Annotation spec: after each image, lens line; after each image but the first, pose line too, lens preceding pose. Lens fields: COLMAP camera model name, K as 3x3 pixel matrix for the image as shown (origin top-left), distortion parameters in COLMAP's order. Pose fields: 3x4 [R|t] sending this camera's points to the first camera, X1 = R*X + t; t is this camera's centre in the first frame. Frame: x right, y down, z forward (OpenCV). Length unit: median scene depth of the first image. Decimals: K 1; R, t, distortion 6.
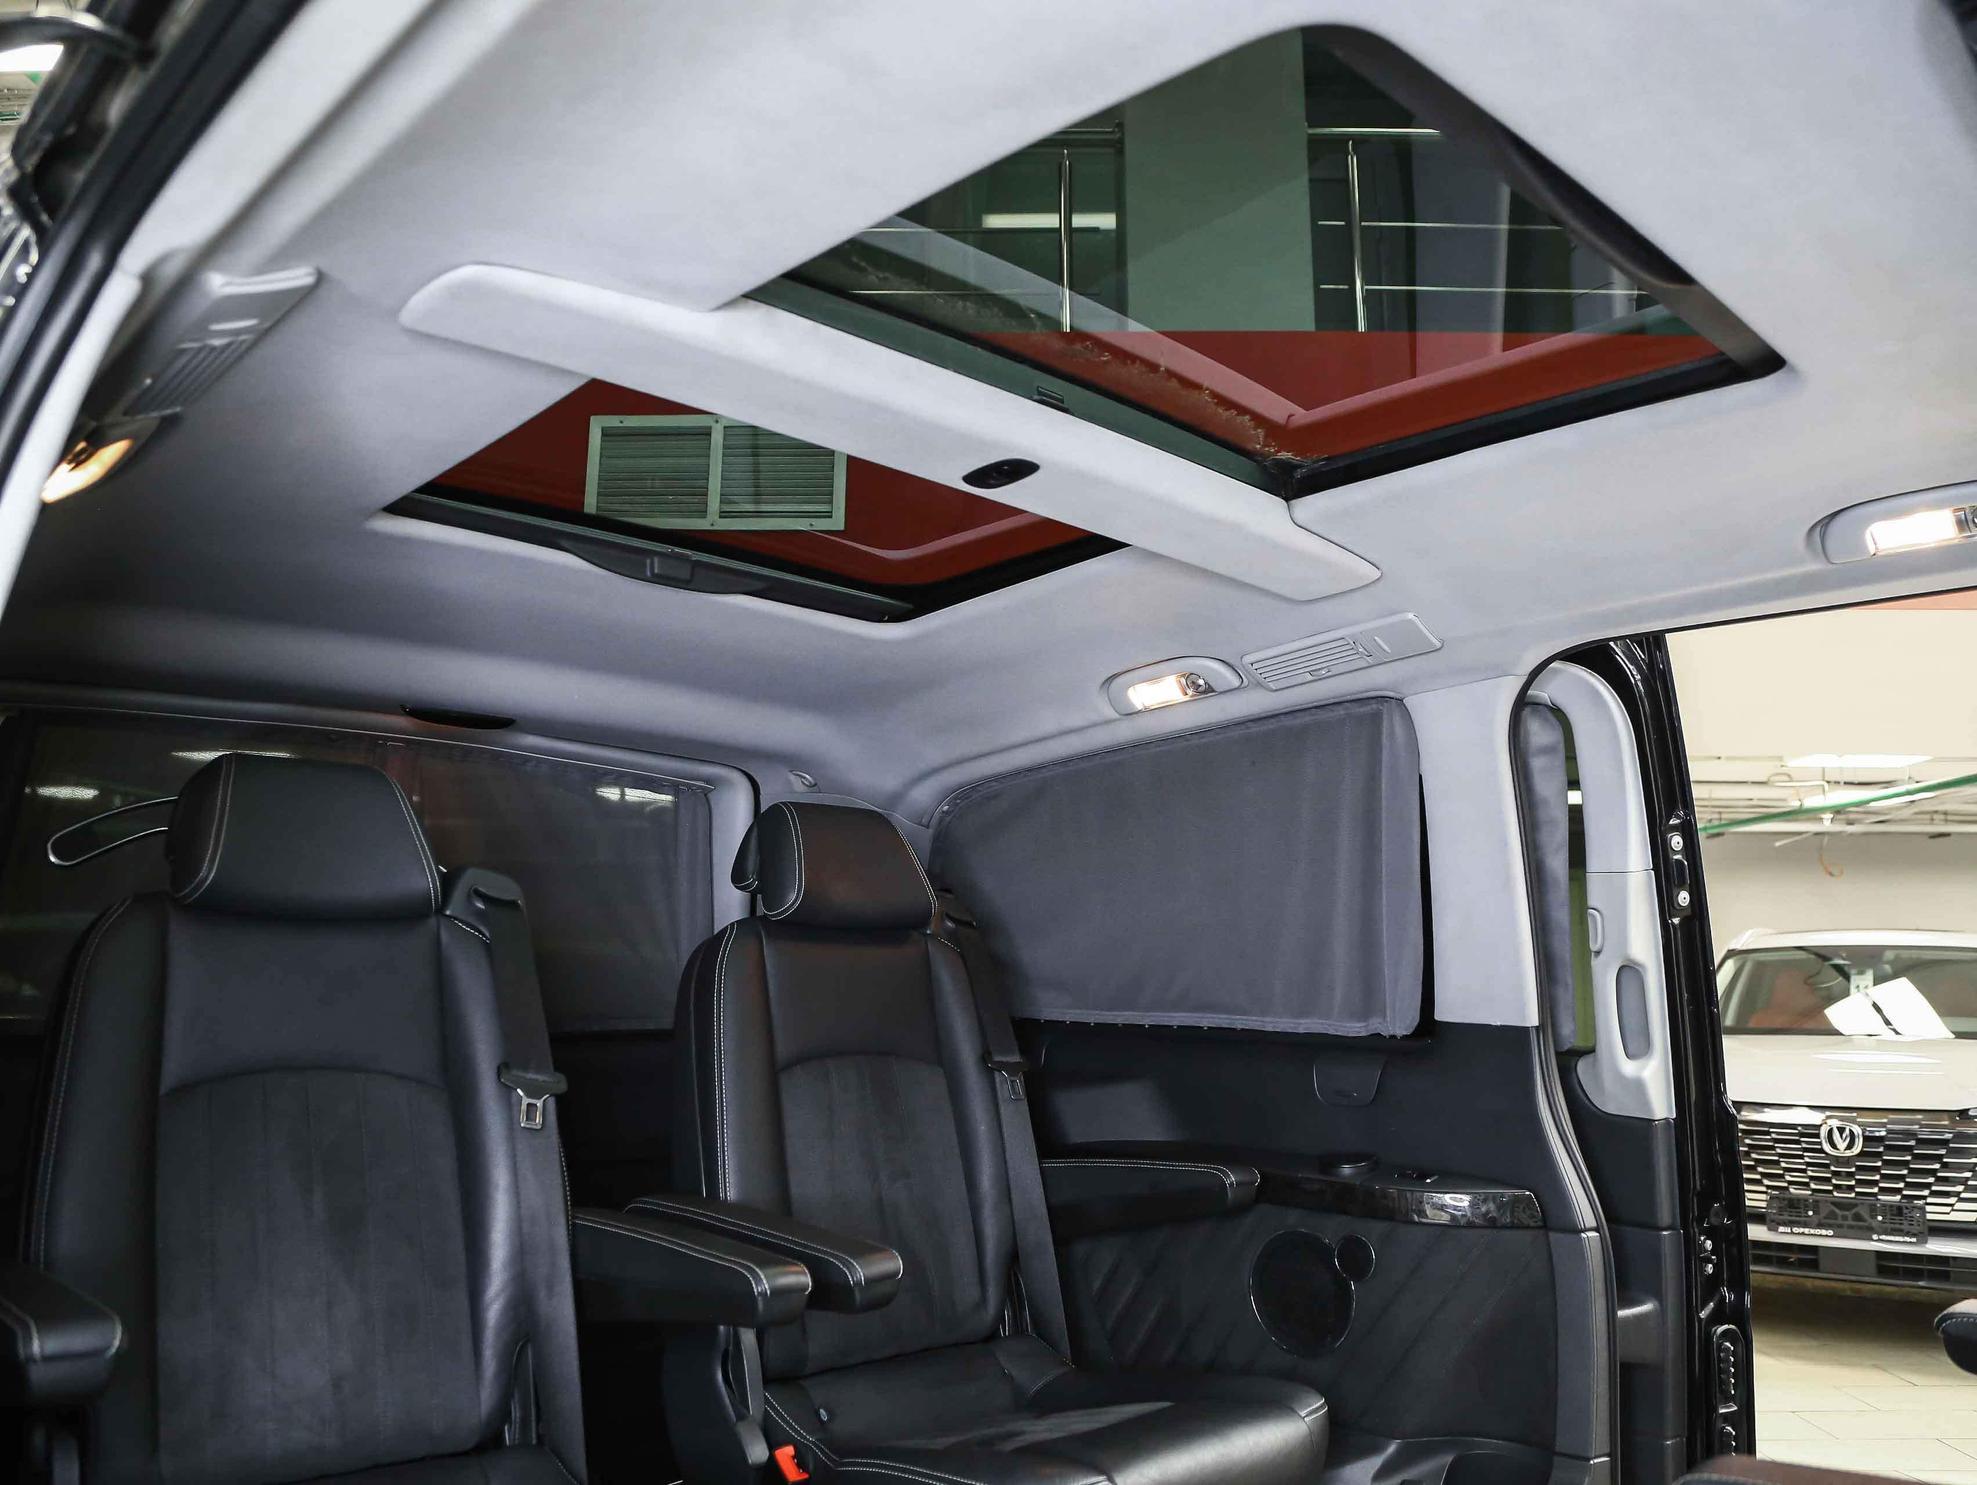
lens RADIAL K [[1531.2, 0, 979.6], [0, 1531.2, 743.0], [0, 0, 1]] dist [-0.132382, 0.065624]
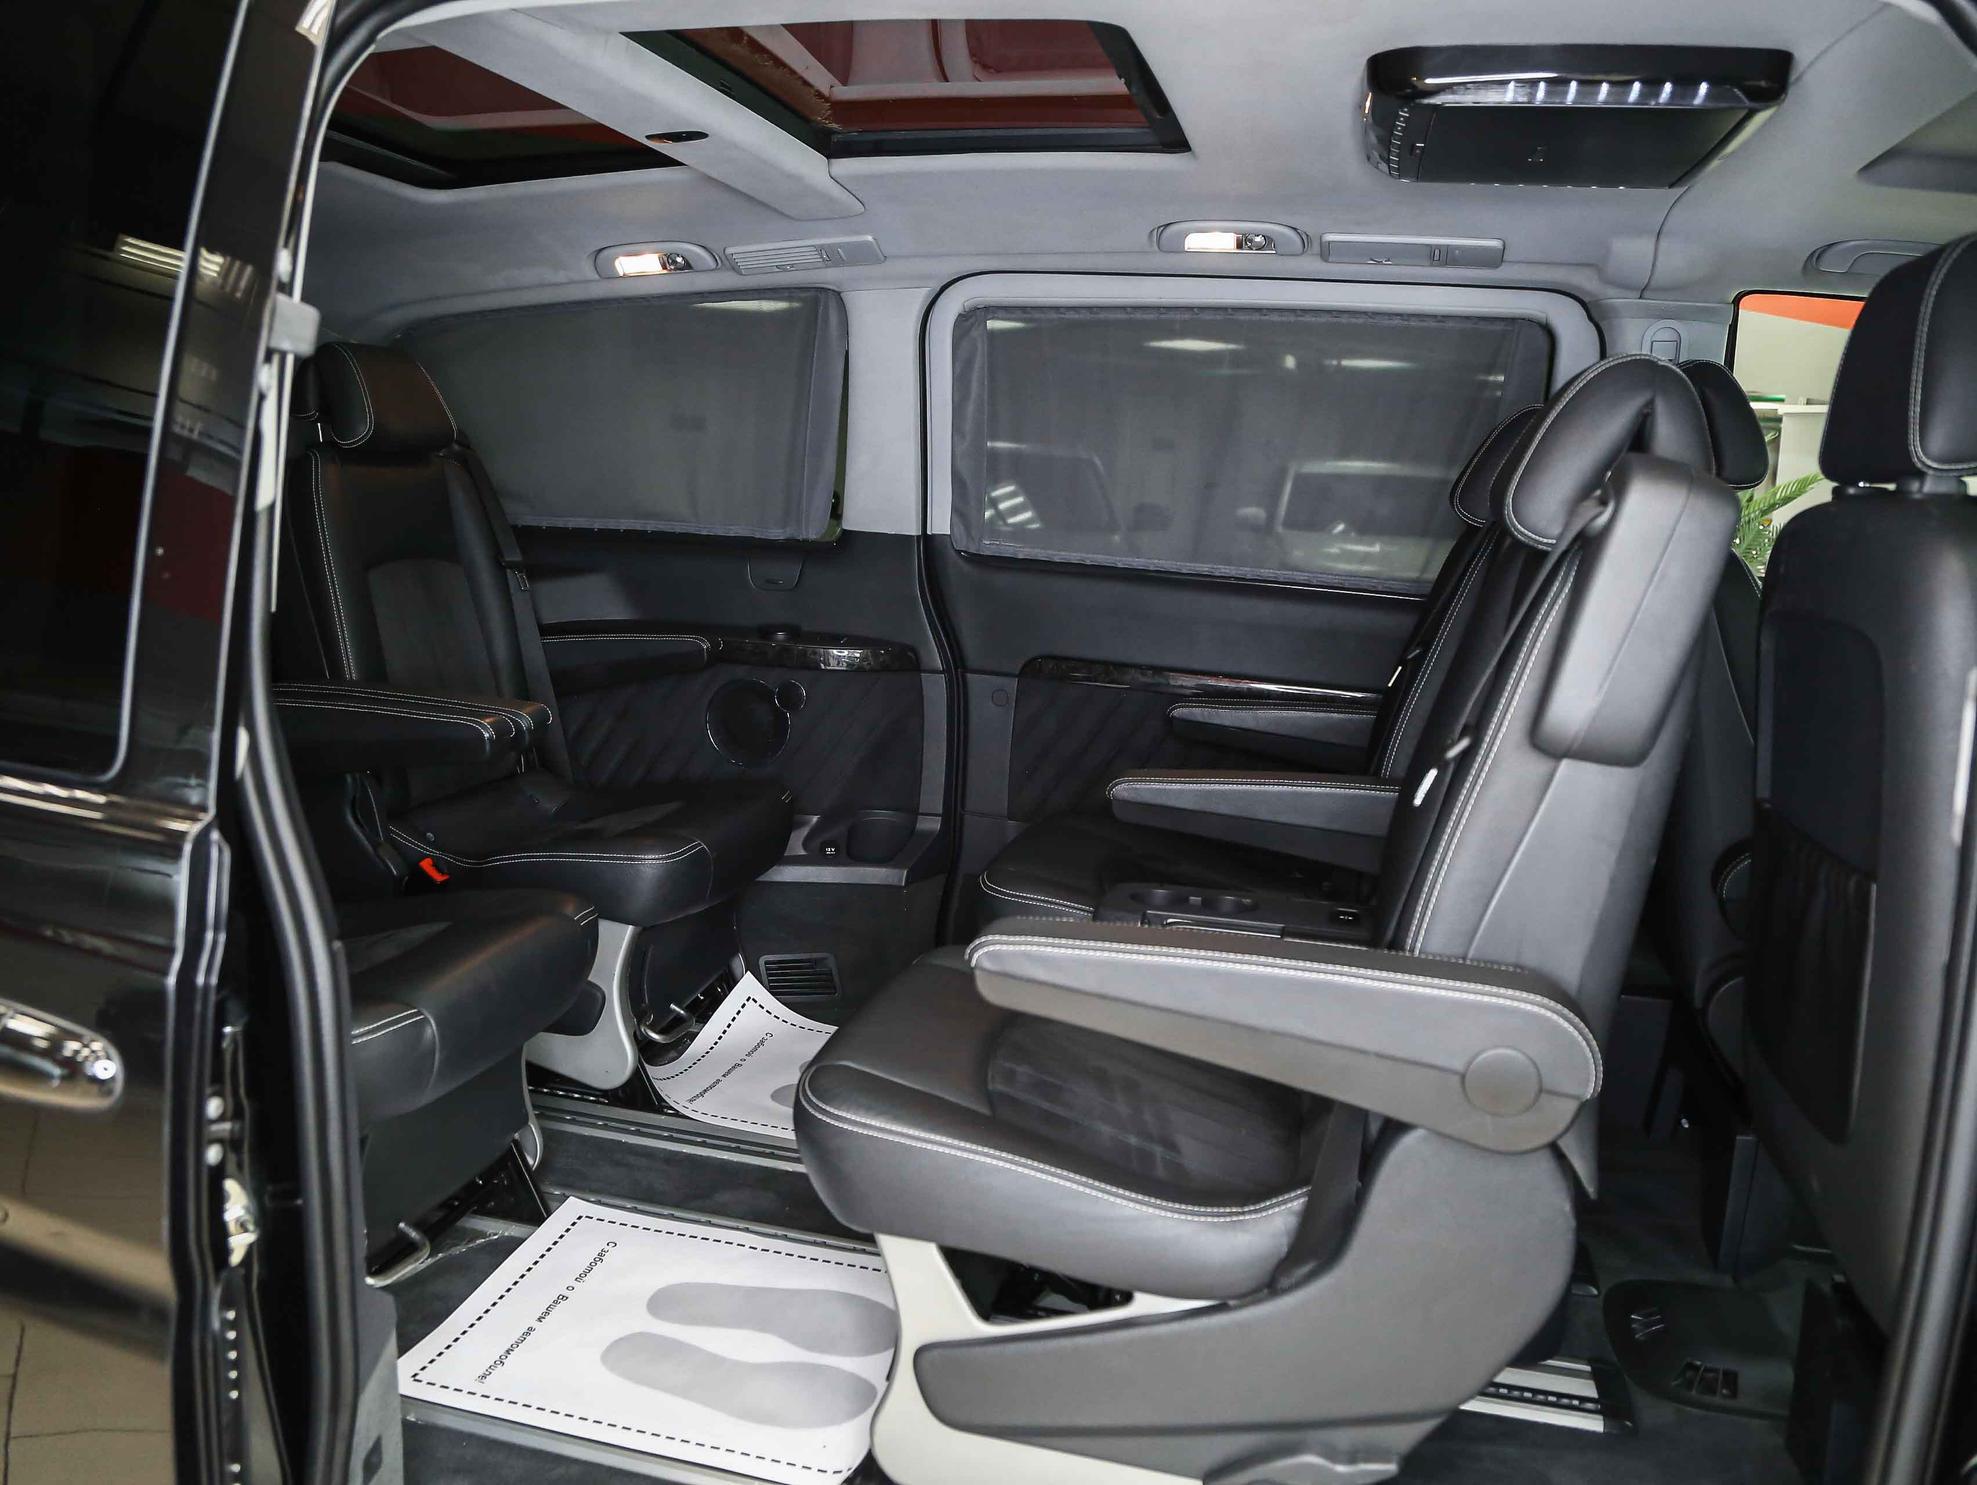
lens RADIAL K [[1531.2, 0, 979.6], [0, 1531.2, 743.0], [0, 0, 1]] dist [-0.132382, 0.065624]
pose [[0.844017, -0.077197, 0.530732, -0.349186], [-0.103863, 0.947325, 0.302965, -0.067699], [-0.526163, -0.310832, 0.791540, -0.239058]]
